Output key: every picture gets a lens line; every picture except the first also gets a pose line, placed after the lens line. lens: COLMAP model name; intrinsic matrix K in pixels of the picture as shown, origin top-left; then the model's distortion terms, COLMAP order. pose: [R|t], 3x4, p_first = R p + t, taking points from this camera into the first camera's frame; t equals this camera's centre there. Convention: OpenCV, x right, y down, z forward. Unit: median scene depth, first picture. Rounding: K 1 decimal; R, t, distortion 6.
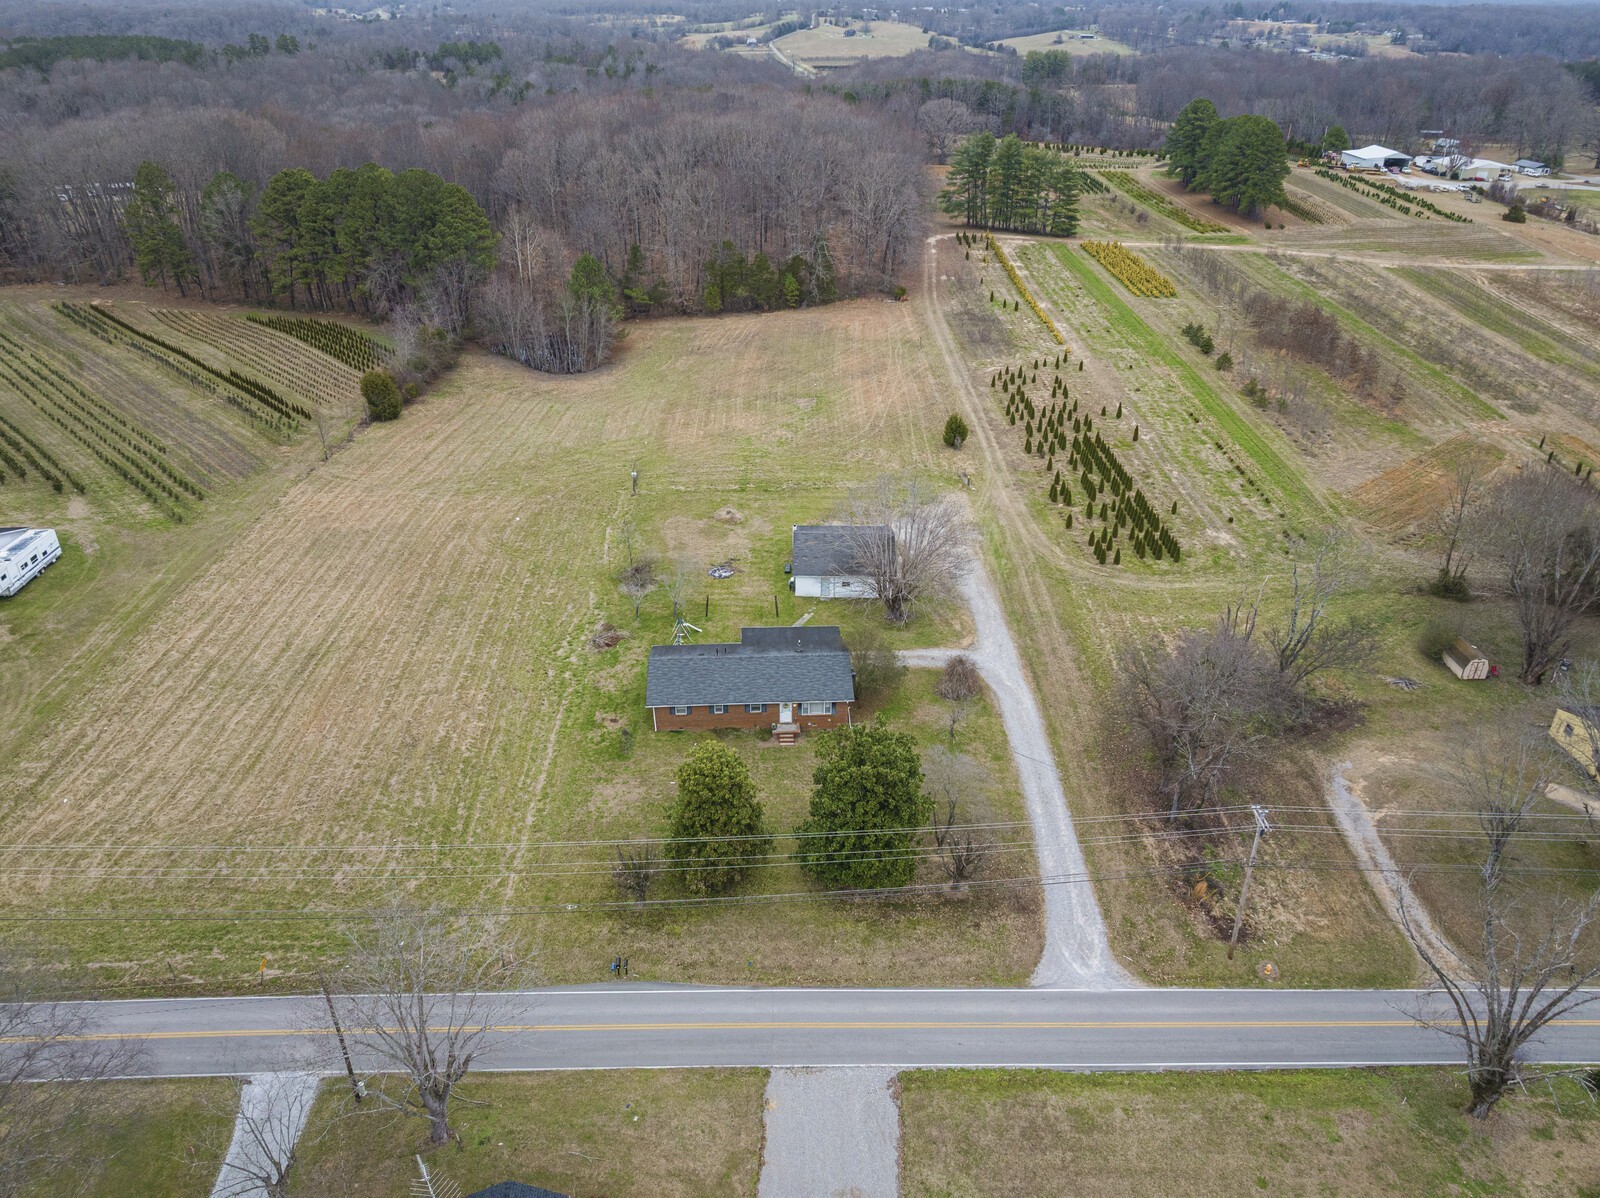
lens RADIAL K [[1132.5, 0, 801.2], [0, 1132.5, 597.7], [0, 0, 1]] dist [-0.045462, 0.014157]
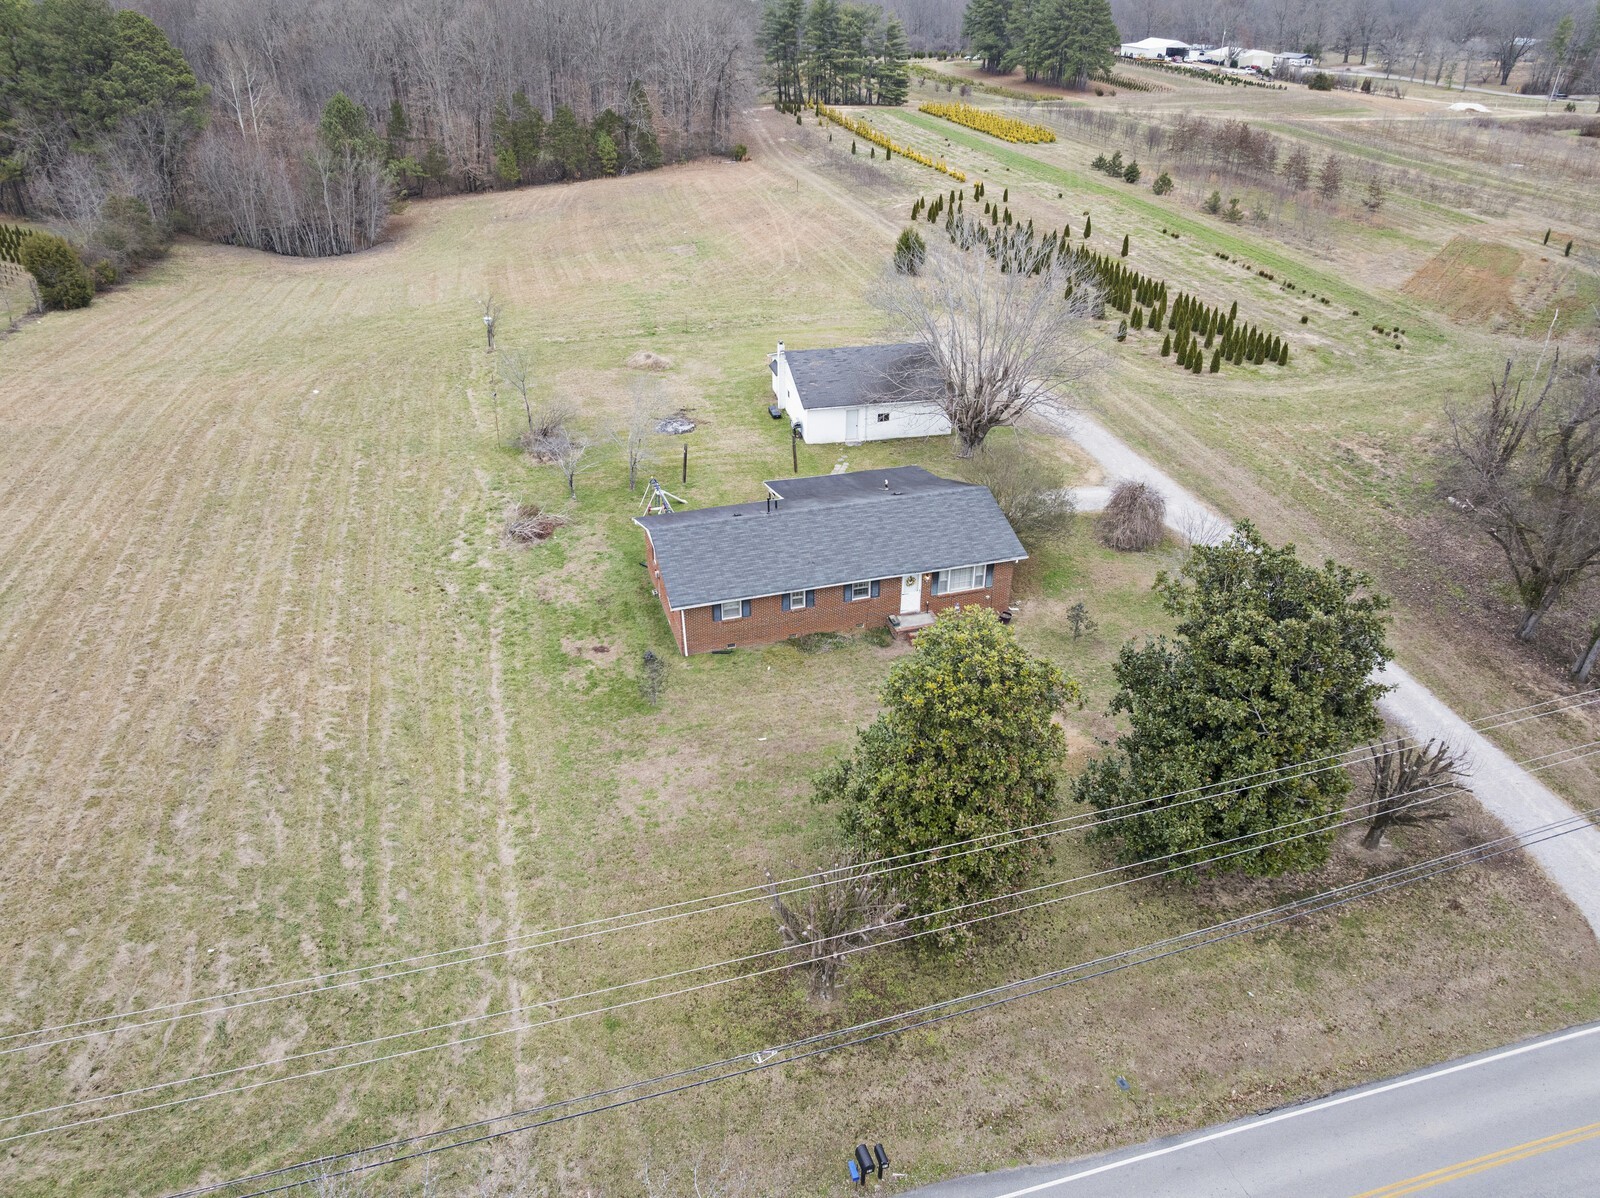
lens RADIAL K [[1132.5, 0, 801.0], [0, 1132.5, 599.3], [0, 0, 1]] dist [-0.045462, 0.014157]
pose [[0.970670, -0.119115, 0.208831, -0.150120], [0.116208, 0.992880, 0.026180, 0.067559], [-0.210463, -0.001144, 0.977601, 0.373073]]
